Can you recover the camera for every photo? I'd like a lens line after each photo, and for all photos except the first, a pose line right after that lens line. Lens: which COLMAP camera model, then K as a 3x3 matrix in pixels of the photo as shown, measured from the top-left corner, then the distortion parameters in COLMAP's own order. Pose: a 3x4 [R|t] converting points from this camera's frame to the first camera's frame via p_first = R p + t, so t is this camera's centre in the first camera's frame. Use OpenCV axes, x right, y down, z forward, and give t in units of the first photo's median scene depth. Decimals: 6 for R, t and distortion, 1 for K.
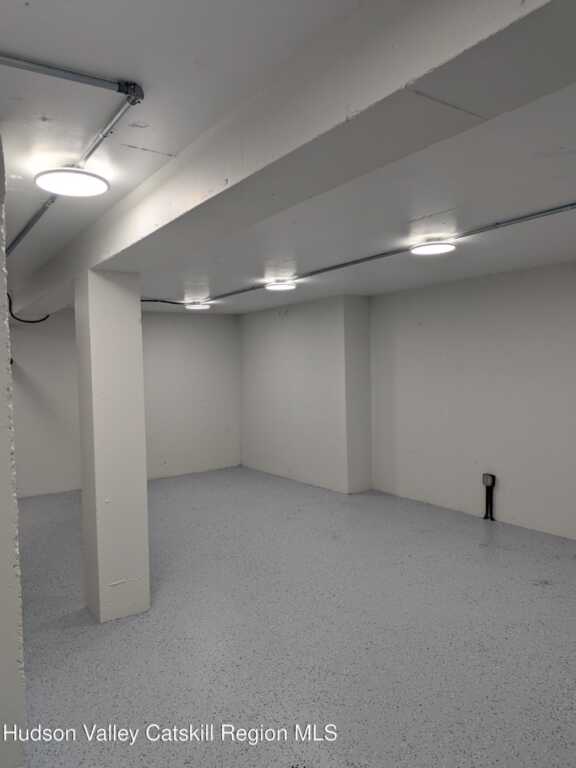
lens RADIAL K [[554.9, 0, 275.3], [0, 554.9, 387.9], [0, 0, 1]] dist [0.057476, -0.095688]
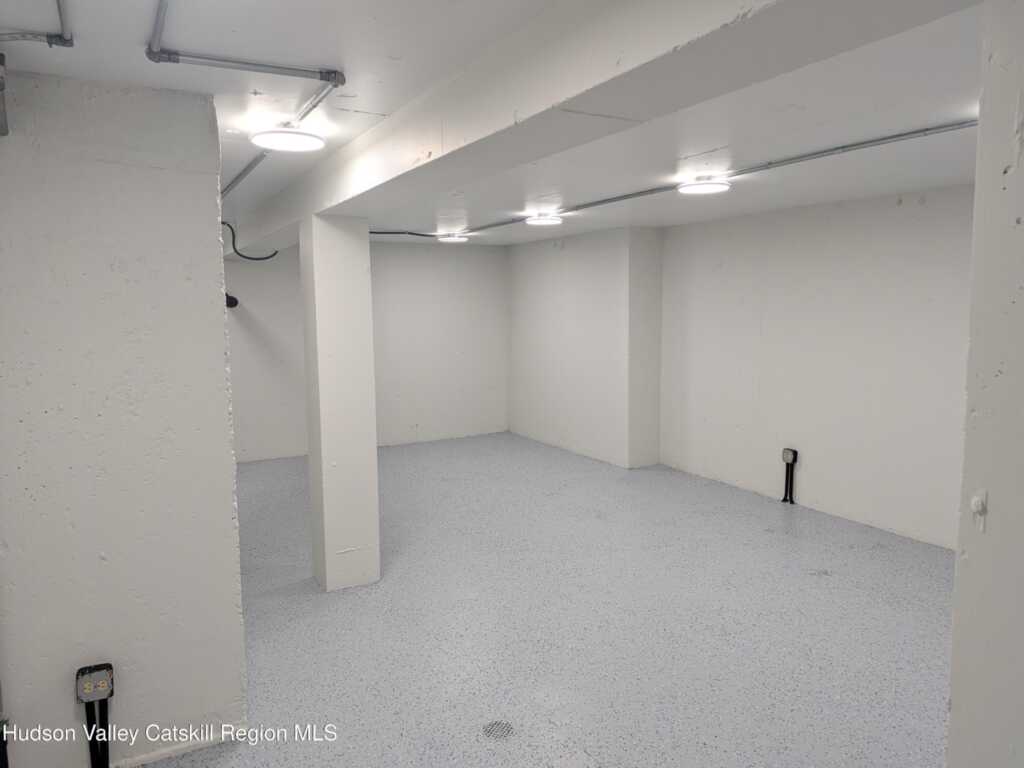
lens RADIAL K [[739.8, 0, 527.2], [0, 739.8, 379.8], [0, 0, 1]] dist [0.057476, -0.095688]
pose [[0.997037, 0.021673, -0.073813, 0.104140], [-0.016563, 0.997469, 0.069148, -0.028806], [0.075125, -0.067720, 0.994872, -0.192200]]
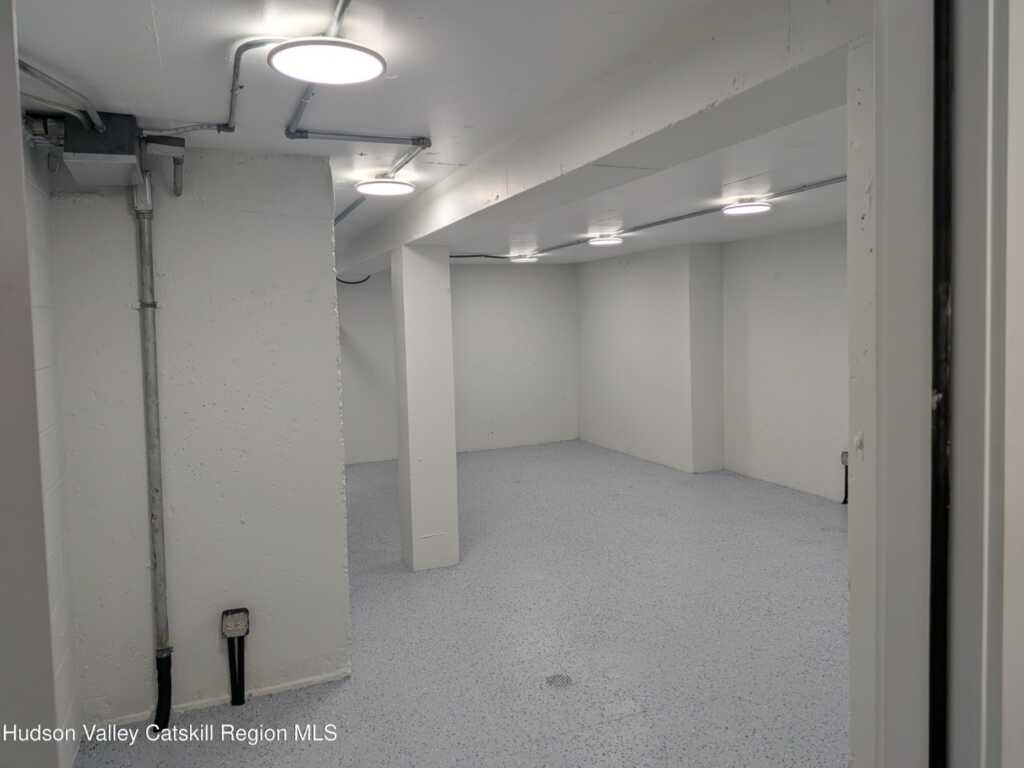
lens RADIAL K [[738.2, 0, 510.7], [0, 738.2, 359.9], [0, 0, 1]] dist [0.060715, -0.097450]
pose [[0.979848, 0.006463, -0.199640, 0.145801], [-0.002129, 0.999758, 0.021916, -0.019488], [0.199734, -0.021049, 0.979624, -0.337092]]
